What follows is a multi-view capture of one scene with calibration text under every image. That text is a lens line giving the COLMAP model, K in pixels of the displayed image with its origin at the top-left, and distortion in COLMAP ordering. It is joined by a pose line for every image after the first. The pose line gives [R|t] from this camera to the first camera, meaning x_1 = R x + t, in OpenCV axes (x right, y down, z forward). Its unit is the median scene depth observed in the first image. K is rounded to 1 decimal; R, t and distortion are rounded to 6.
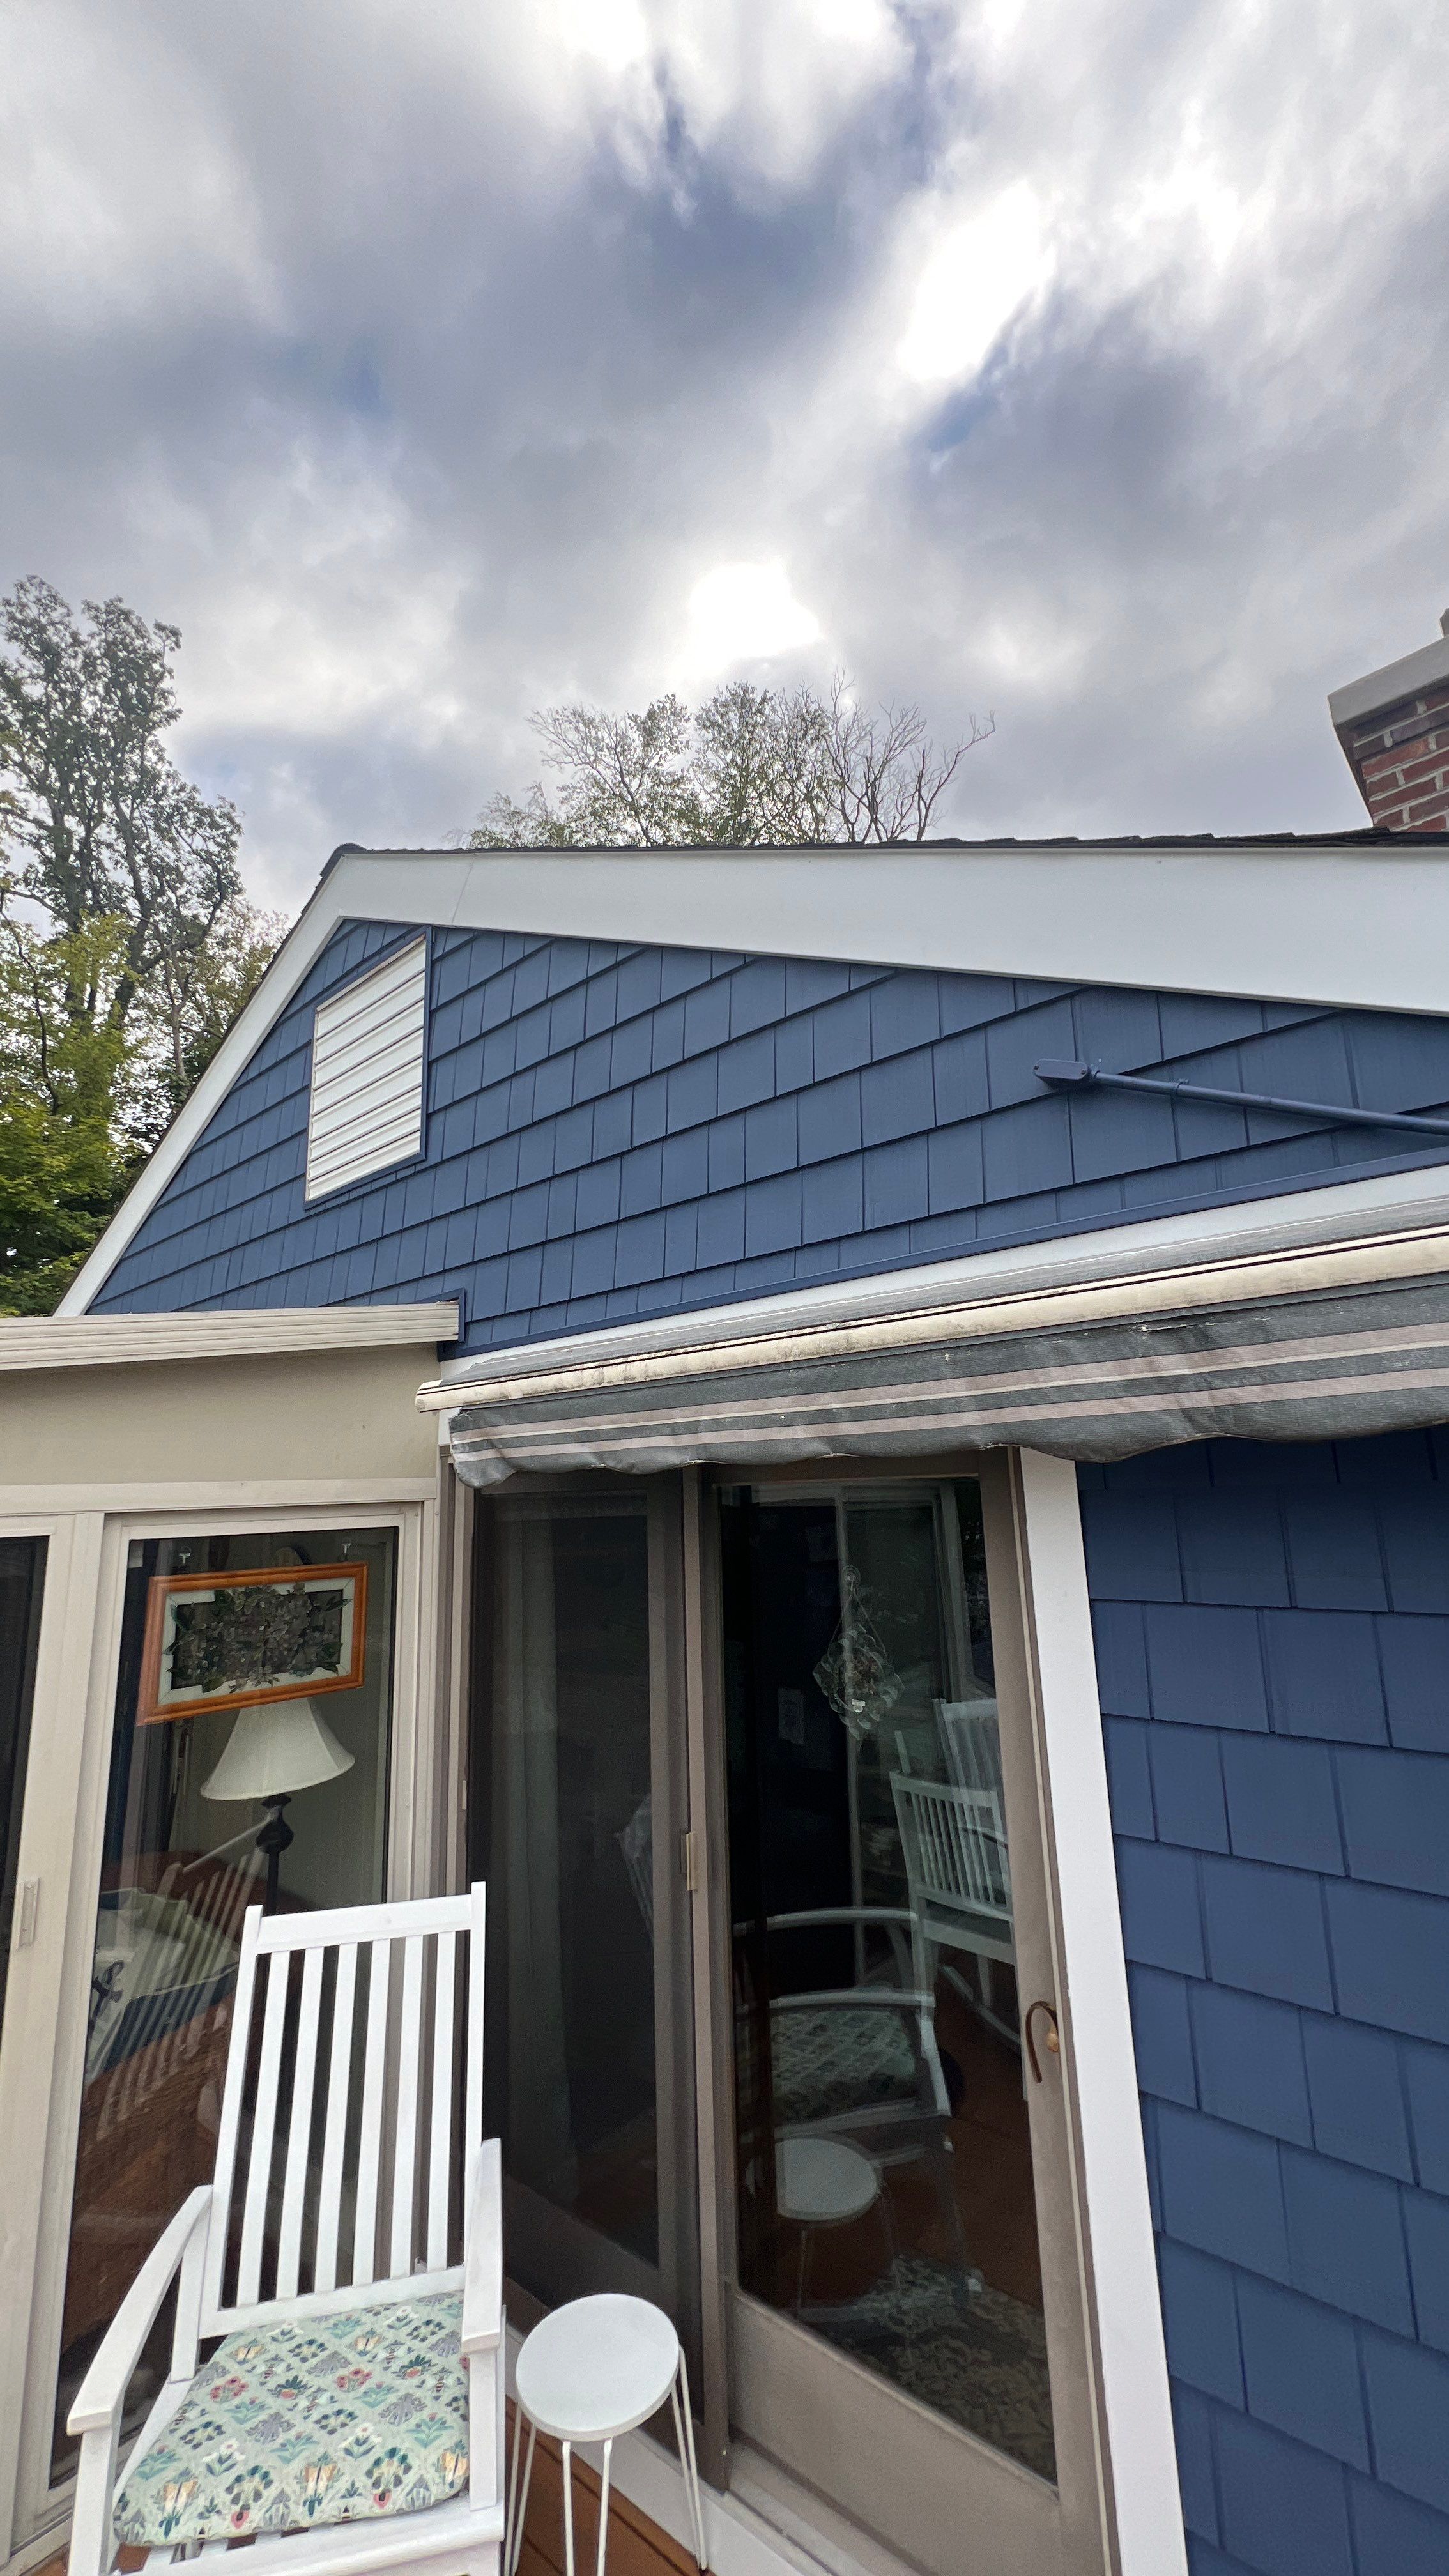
lens RADIAL K [[1024.0, 0, 725.1], [0, 1024.0, 1280.4], [0, 0, 1]] dist [-0.003082, 0.000336]
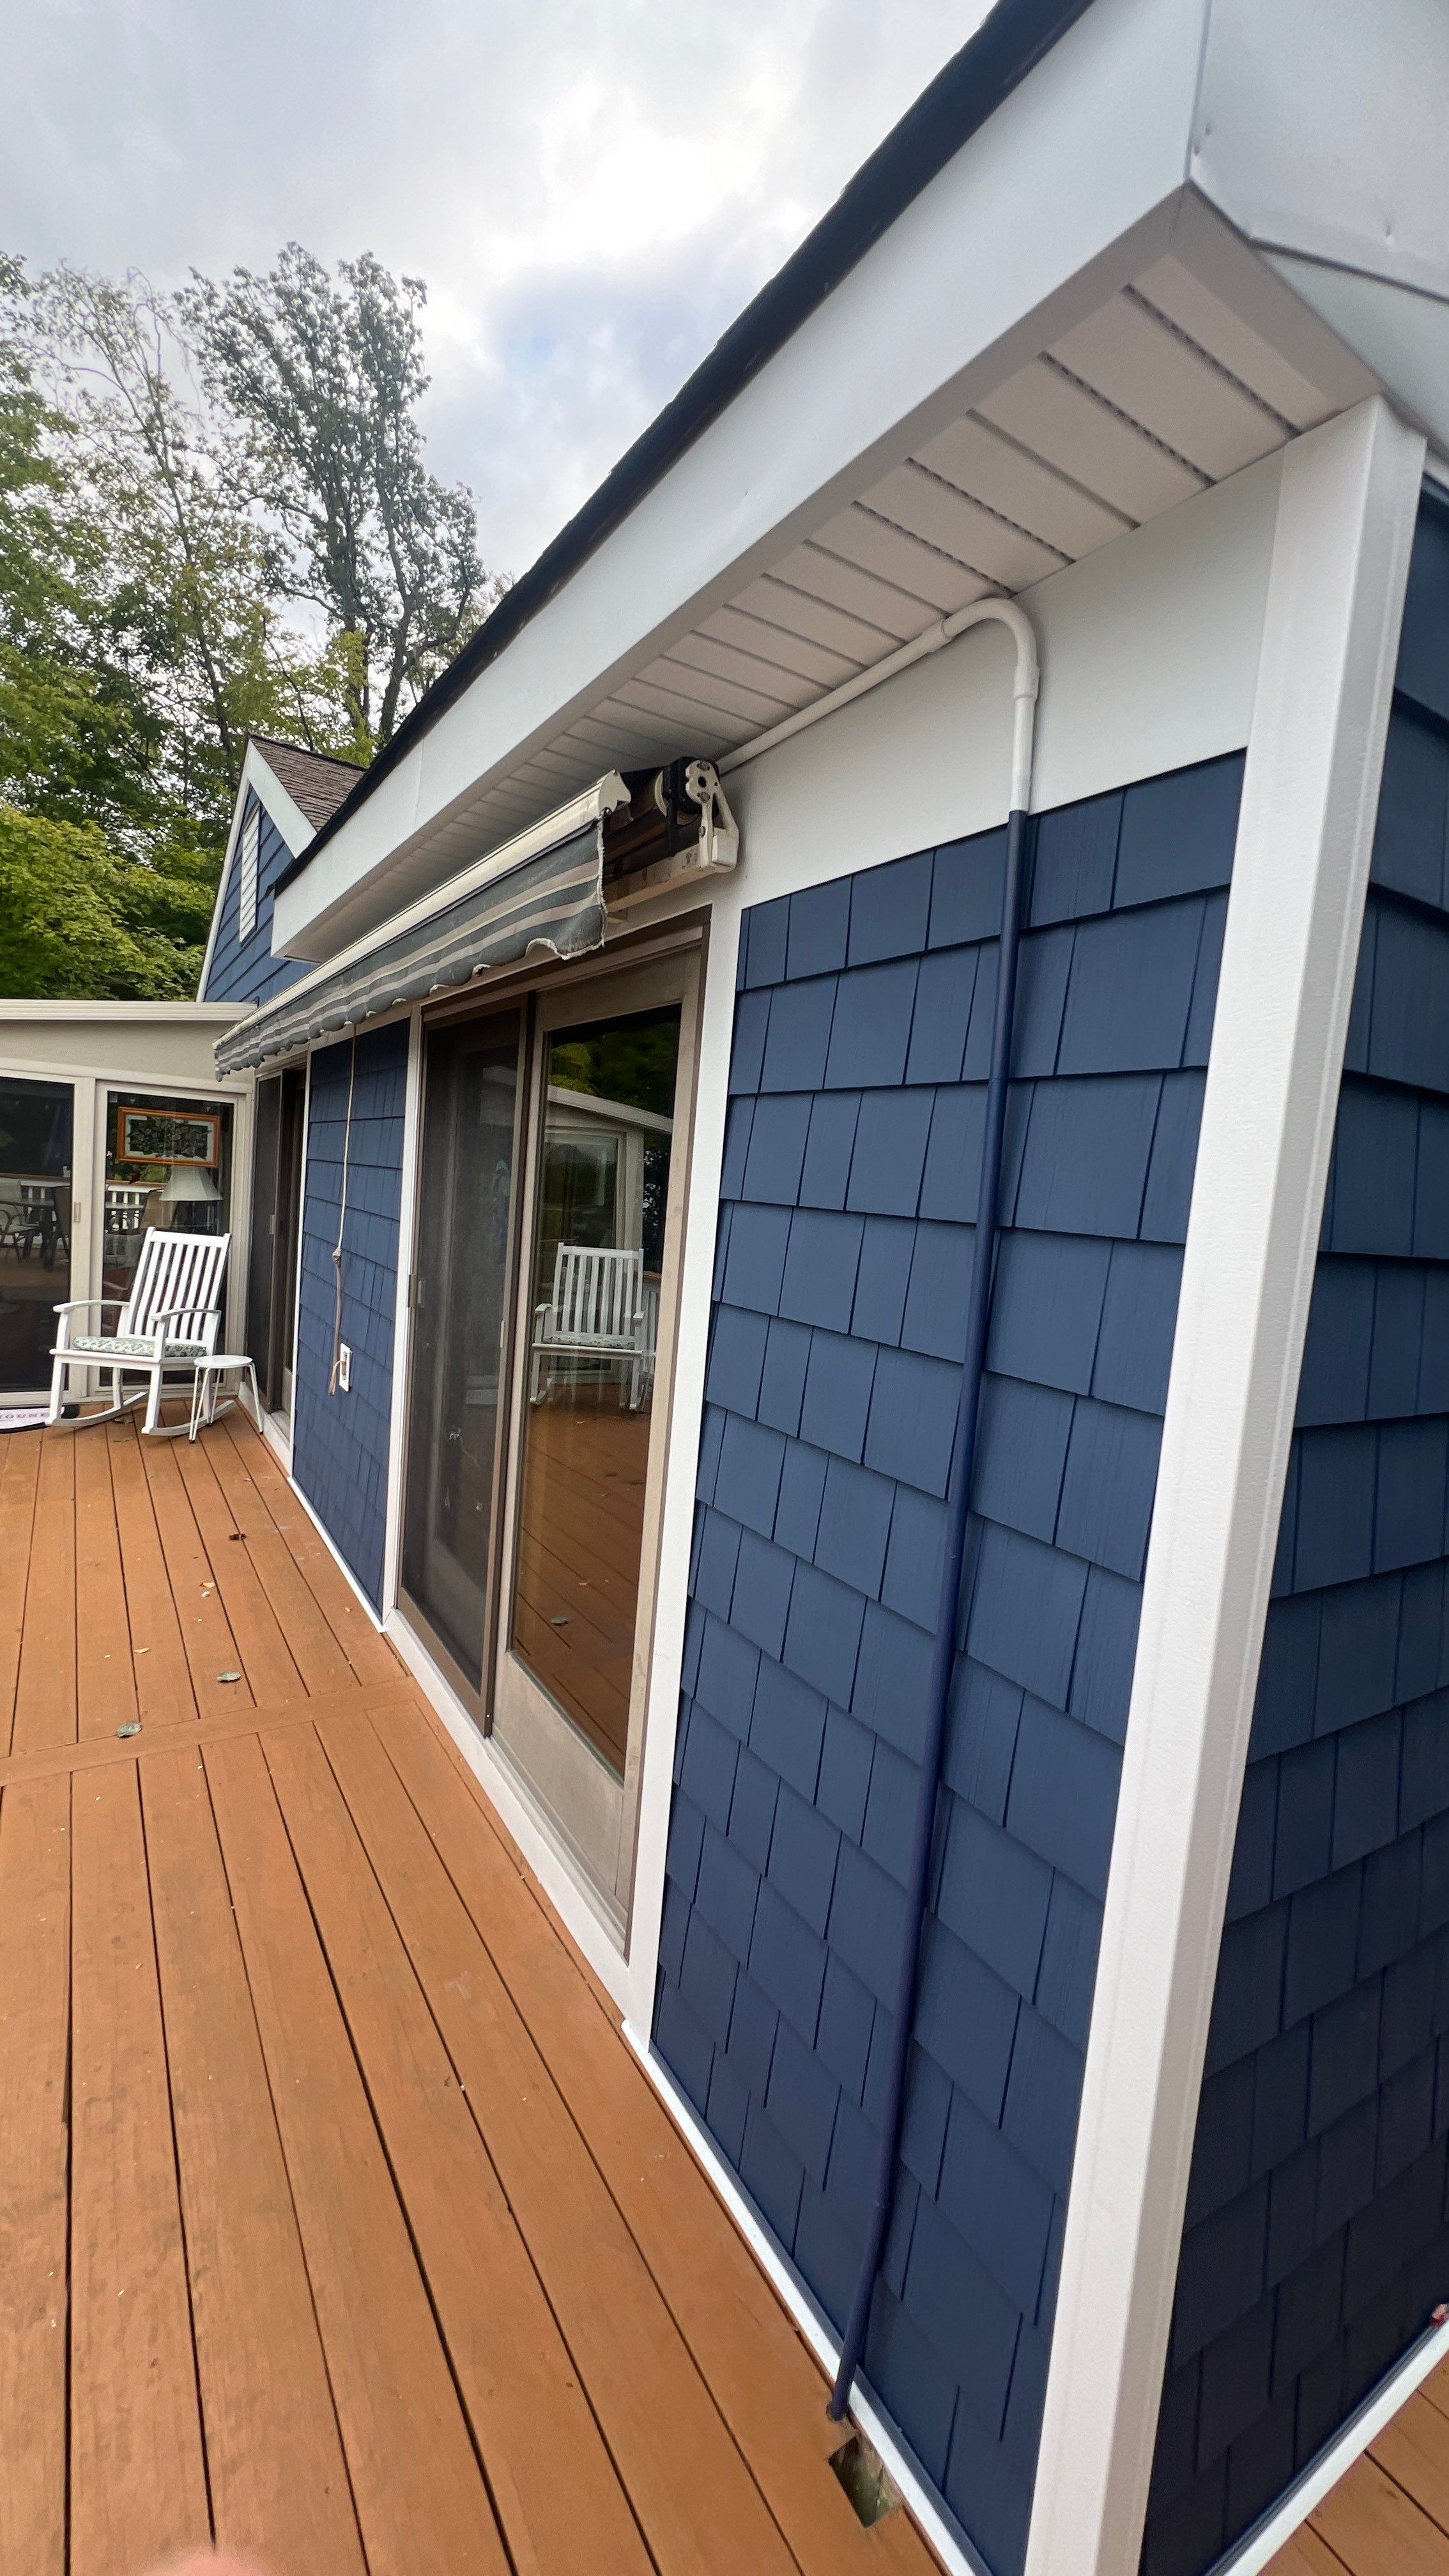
lens RADIAL K [[1024.0, 0, 725.1], [0, 1024.0, 1280.4], [0, 0, 1]] dist [-0.003082, 0.000336]
pose [[0.954814, 0.134039, -0.265263, 0.144718], [-0.053075, 0.955078, 0.291562, -0.010917], [0.292428, -0.264309, 0.919036, -0.091513]]
